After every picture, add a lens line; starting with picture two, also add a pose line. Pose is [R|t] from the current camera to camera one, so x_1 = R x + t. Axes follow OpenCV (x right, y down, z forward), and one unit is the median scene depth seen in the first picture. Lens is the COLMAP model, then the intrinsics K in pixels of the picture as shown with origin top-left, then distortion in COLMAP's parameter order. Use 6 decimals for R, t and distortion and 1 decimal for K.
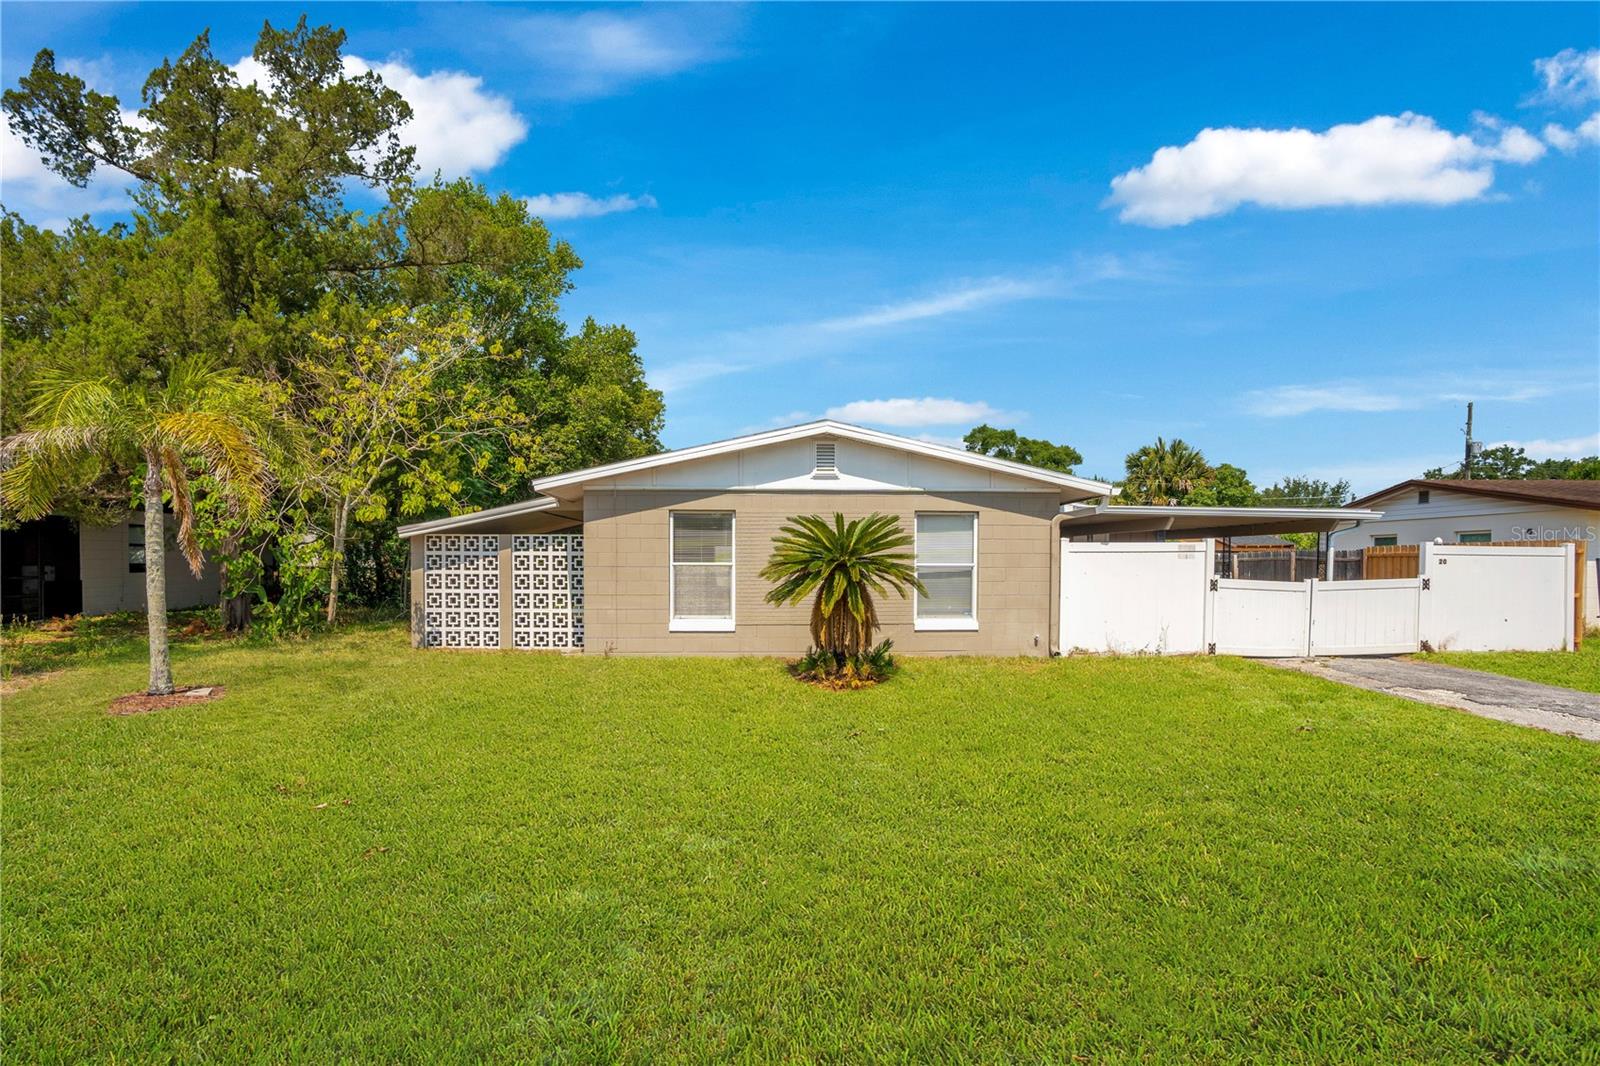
lens RADIAL K [[766.5, 0, 790.8], [0, 766.5, 535.9], [0, 0, 1]] dist [-0.060169, 0.024433]
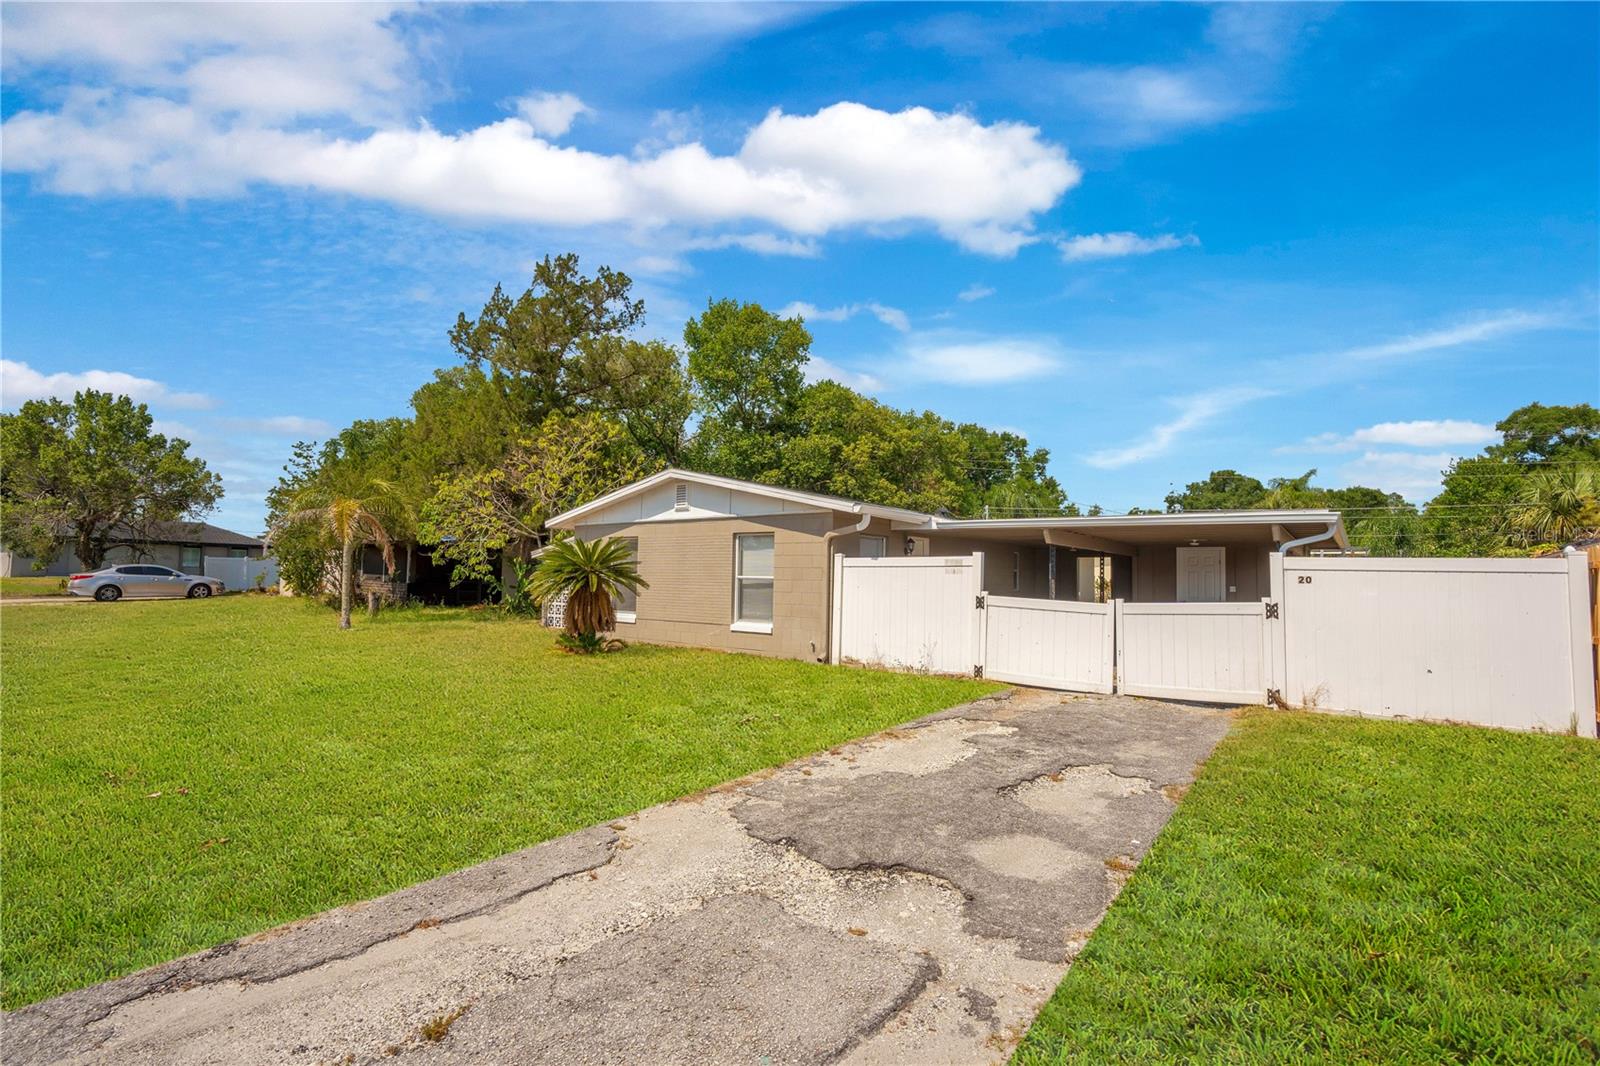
lens RADIAL K [[766.5, 0, 790.8], [0, 766.5, 535.9], [0, 0, 1]] dist [-0.060169, 0.024433]
pose [[0.700547, -0.030331, -0.712962, 1.049497], [-0.024514, 0.997484, -0.066523, 0.052202], [0.713185, 0.064080, 0.698040, 0.148573]]
